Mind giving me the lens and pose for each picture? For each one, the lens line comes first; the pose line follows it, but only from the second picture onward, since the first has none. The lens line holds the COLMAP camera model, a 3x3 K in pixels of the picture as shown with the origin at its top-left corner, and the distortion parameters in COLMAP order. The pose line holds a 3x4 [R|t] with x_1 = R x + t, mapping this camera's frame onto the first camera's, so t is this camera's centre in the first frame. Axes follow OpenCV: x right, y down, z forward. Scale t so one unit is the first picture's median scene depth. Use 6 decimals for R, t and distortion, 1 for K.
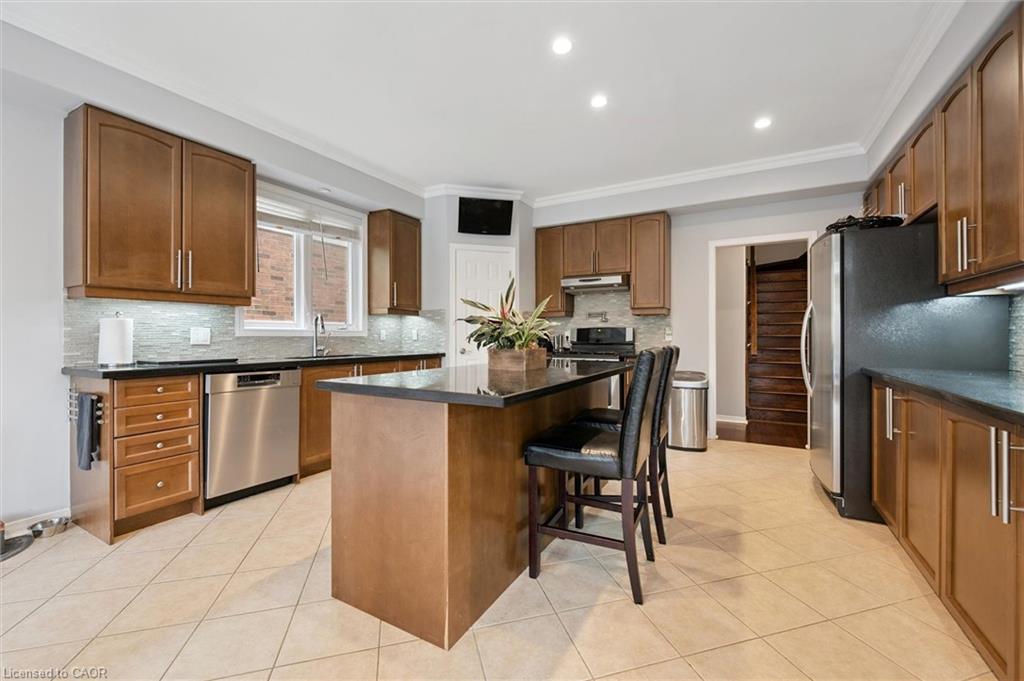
lens RADIAL K [[409.7, 0, 513.1], [0, 409.7, 342.8], [0, 0, 1]] dist [-0.003881, 0.000104]
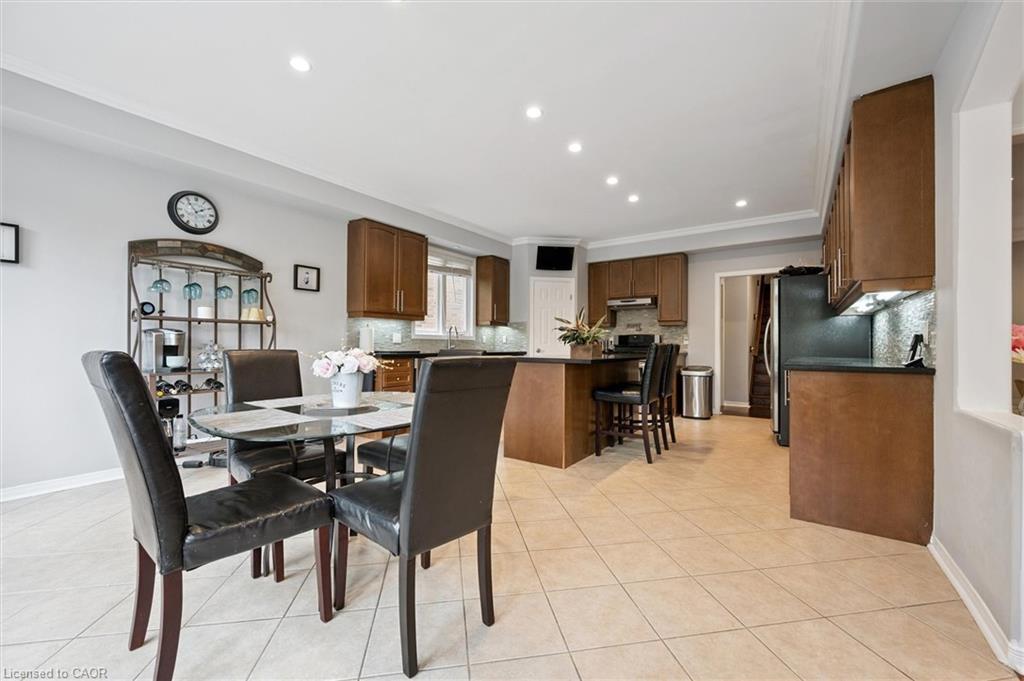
lens RADIAL K [[409.7, 0, 514.2], [0, 409.7, 347.6], [0, 0, 1]] dist [-0.003881, 0.000104]
pose [[0.995819, 0.004932, -0.091215, -0.081926], [-0.006018, 0.999914, -0.011638, 0.028660], [0.091150, 0.012139, 0.995763, -0.480815]]
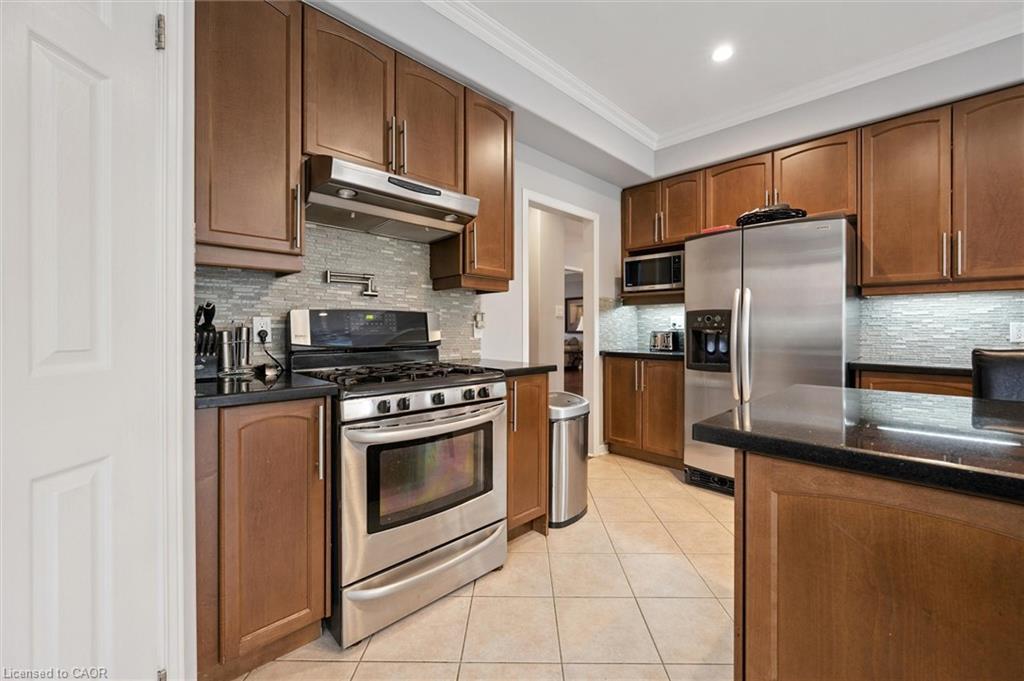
lens RADIAL K [[409.7, 0, 513.5], [0, 409.7, 333.1], [0, 0, 1]] dist [-0.003881, 0.000104]
pose [[0.281972, -0.003309, 0.959417, -0.169598], [0.014756, 0.999891, -0.000888, -0.013230], [-0.959309, 0.014408, 0.281990, 0.863607]]
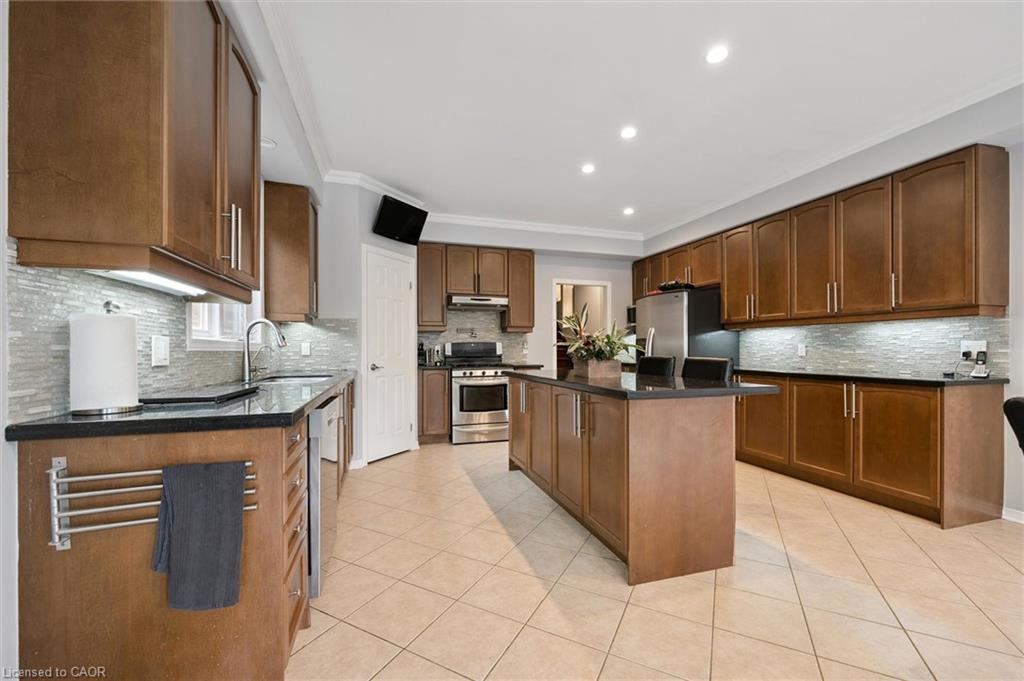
lens RADIAL K [[409.7, 0, 510.1], [0, 409.7, 355.6], [0, 0, 1]] dist [-0.003881, 0.000104]
pose [[0.693408, -0.011105, 0.720460, -0.596565], [0.013134, 0.999910, 0.002772, -0.003850], [-0.720426, 0.007541, 0.693491, 0.188891]]
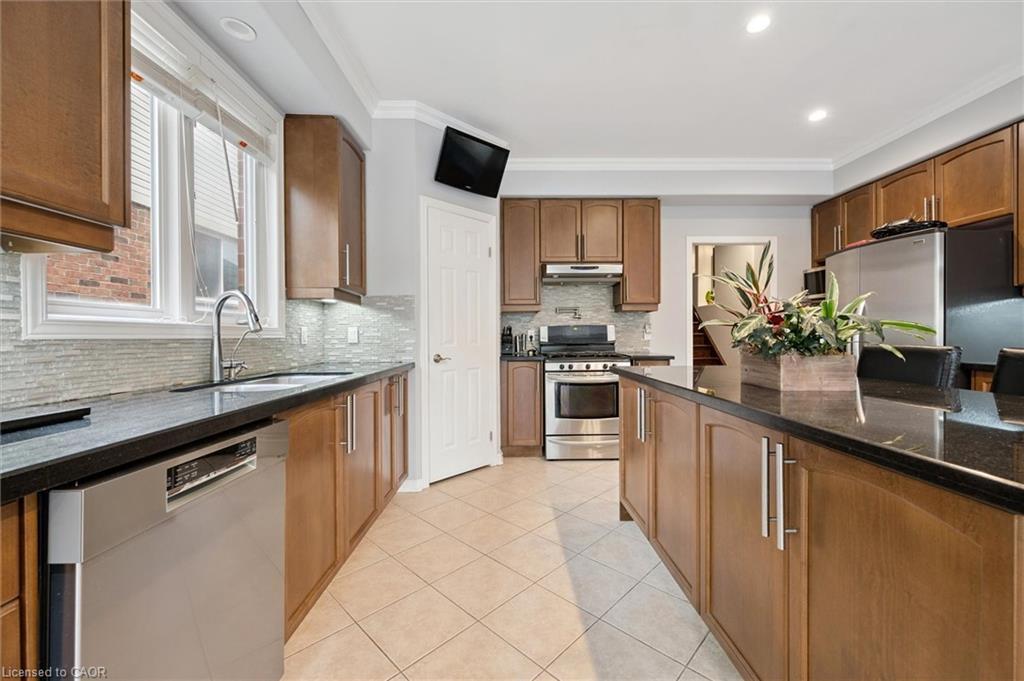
lens RADIAL K [[409.7, 0, 512.6], [0, 409.7, 342.7], [0, 0, 1]] dist [-0.003881, 0.000104]
pose [[0.868100, -0.013898, 0.496194, -0.375815], [0.014560, 0.999891, 0.002534, -0.006308], [-0.496175, 0.005024, 0.868208, 0.380817]]
